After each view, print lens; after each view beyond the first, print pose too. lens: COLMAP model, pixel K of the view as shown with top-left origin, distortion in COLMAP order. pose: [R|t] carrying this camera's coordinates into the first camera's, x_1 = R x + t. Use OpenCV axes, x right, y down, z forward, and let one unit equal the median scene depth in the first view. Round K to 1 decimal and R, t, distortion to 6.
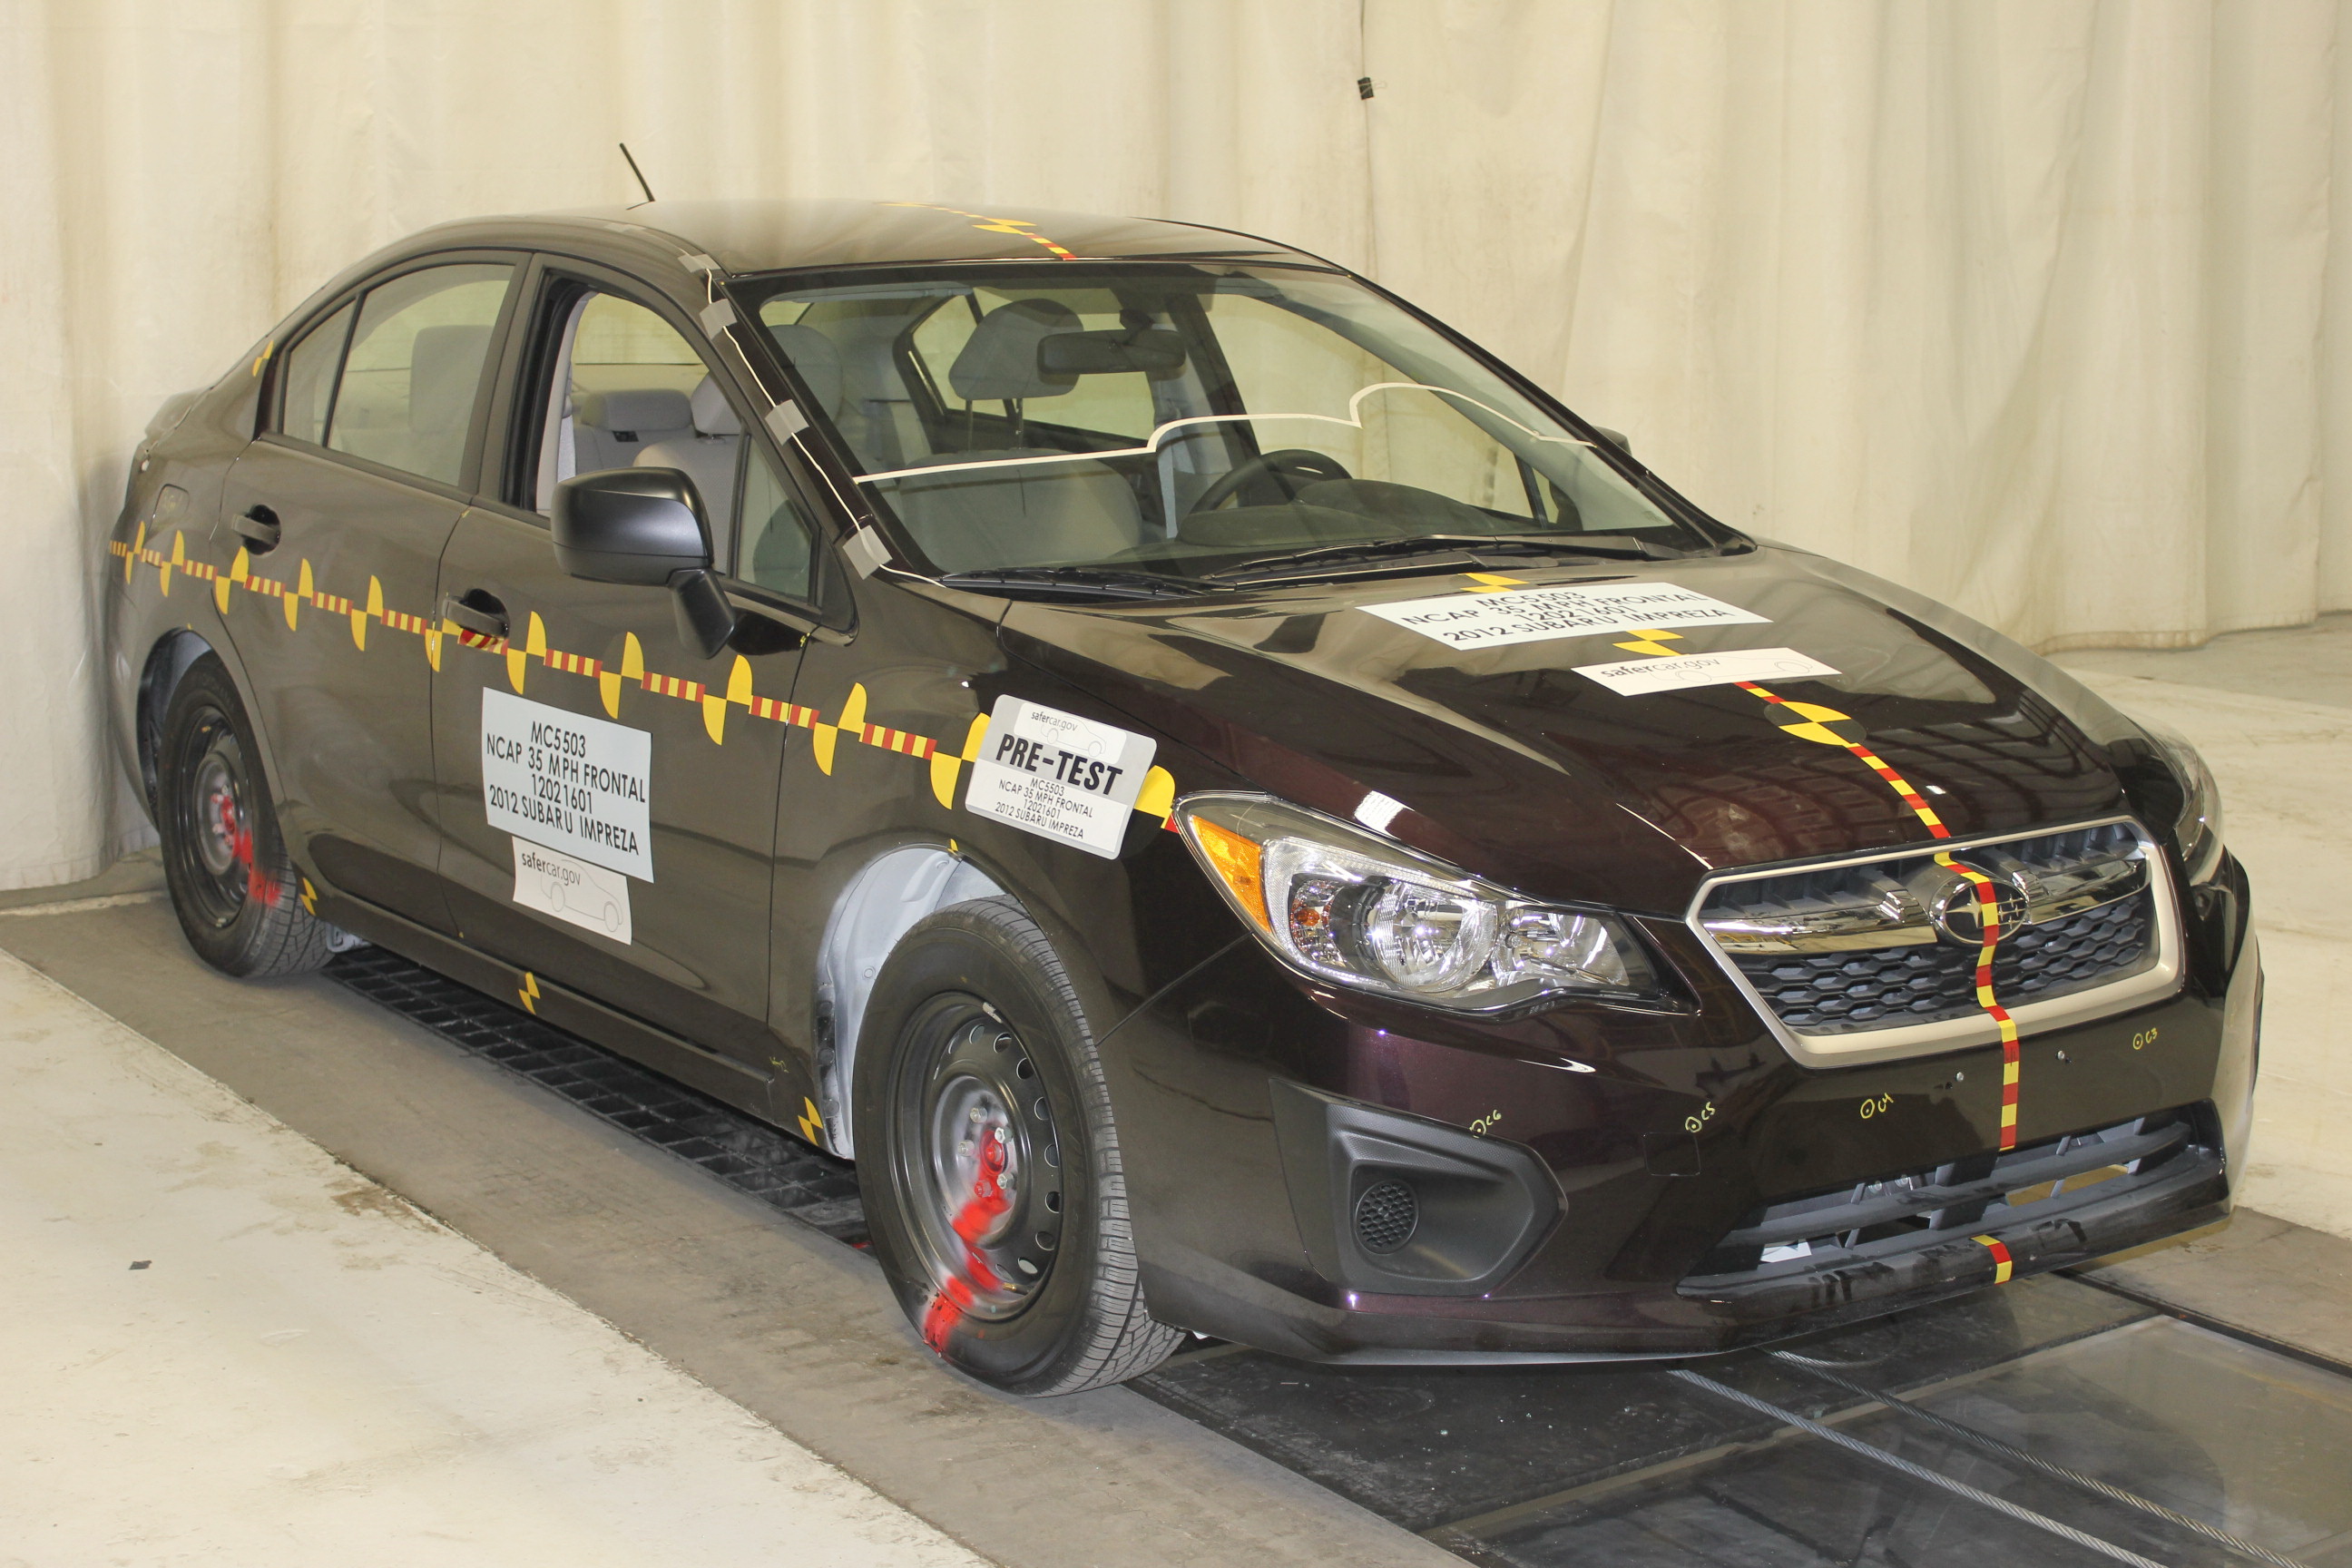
lens RADIAL K [[3175.4, 0, 1176.0], [0, 3175.4, 784.0], [0, 0, 1]] dist [-0.019822, 0.027965]
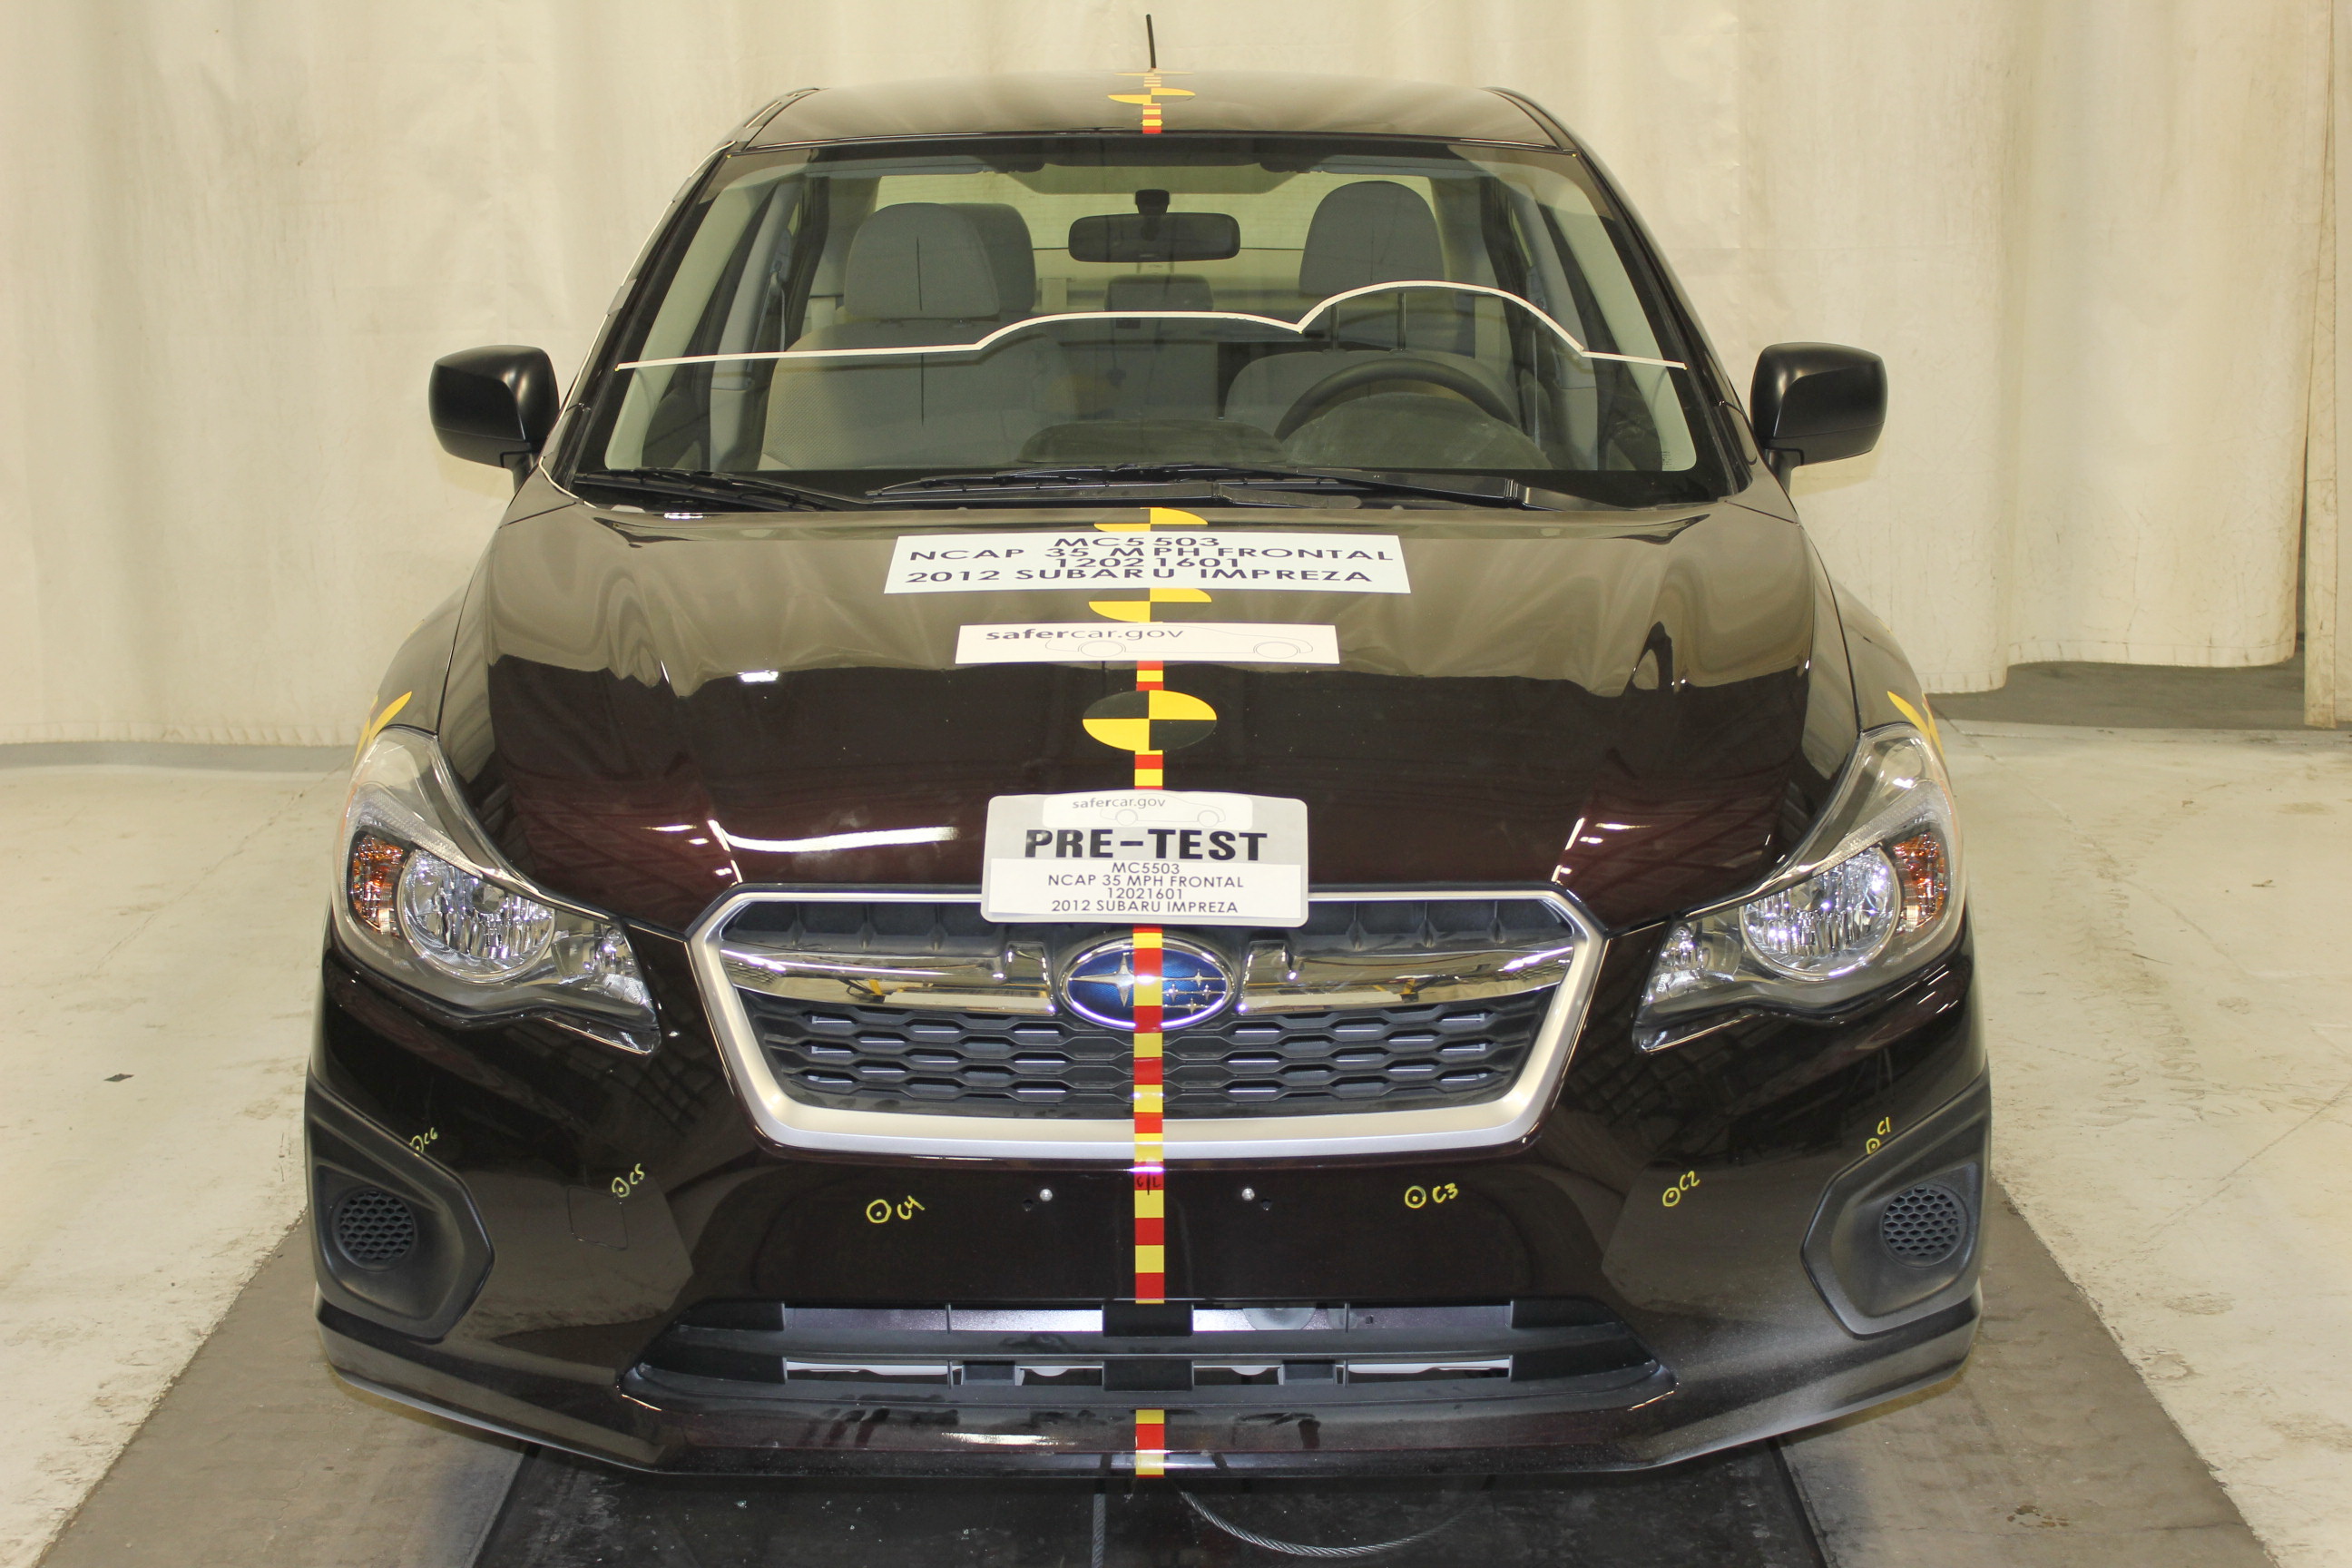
lens RADIAL K [[3175.4, 0, 1176.0], [0, 3175.4, 784.0], [0, 0, 1]] dist [-0.019822, 0.027965]
pose [[0.839654, 0.111486, -0.531556, 0.658298], [-0.094868, 0.993765, 0.058573, -0.052896], [0.534772, 0.001247, 0.844995, 0.365018]]
